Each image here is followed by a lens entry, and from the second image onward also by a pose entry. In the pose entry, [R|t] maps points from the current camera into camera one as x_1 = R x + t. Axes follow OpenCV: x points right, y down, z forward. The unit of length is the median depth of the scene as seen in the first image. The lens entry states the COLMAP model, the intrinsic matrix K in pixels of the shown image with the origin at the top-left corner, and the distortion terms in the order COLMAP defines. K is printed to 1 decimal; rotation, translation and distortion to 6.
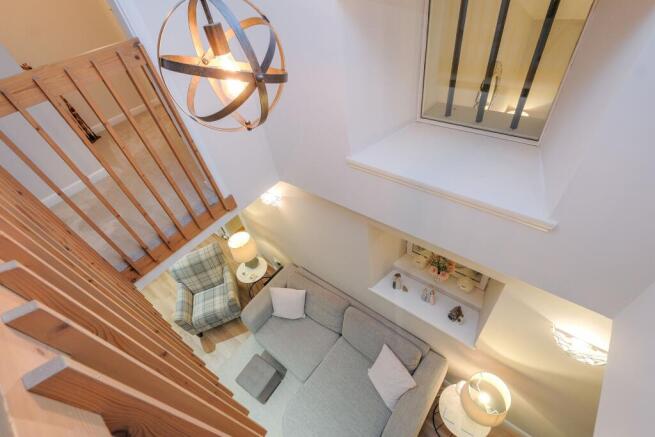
lens RADIAL K [[288.2, 0, 329.4], [0, 288.2, 204.4], [0, 0, 1]] dist [-0.000435, -0.000187]
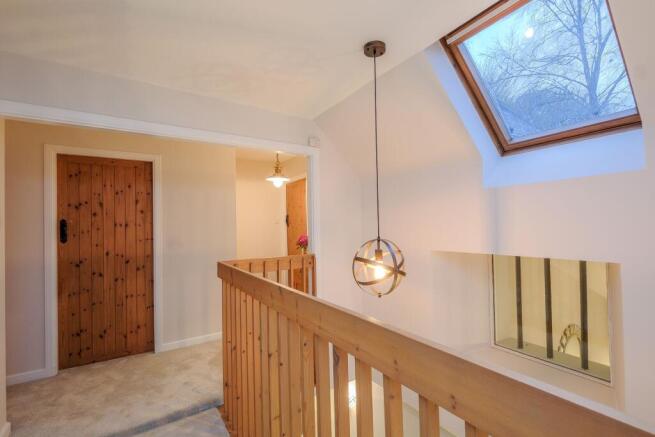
lens RADIAL K [[281.2, 0, 327.5], [0, 281.2, 218.5], [0, 0, 1]] dist [-0.000400, -0.000037]
pose [[0.942205, 0.110133, -0.316419, -0.034594], [-0.295477, 0.718348, -0.629816, 0.317649], [0.157936, 0.686911, 0.709373, -0.365698]]
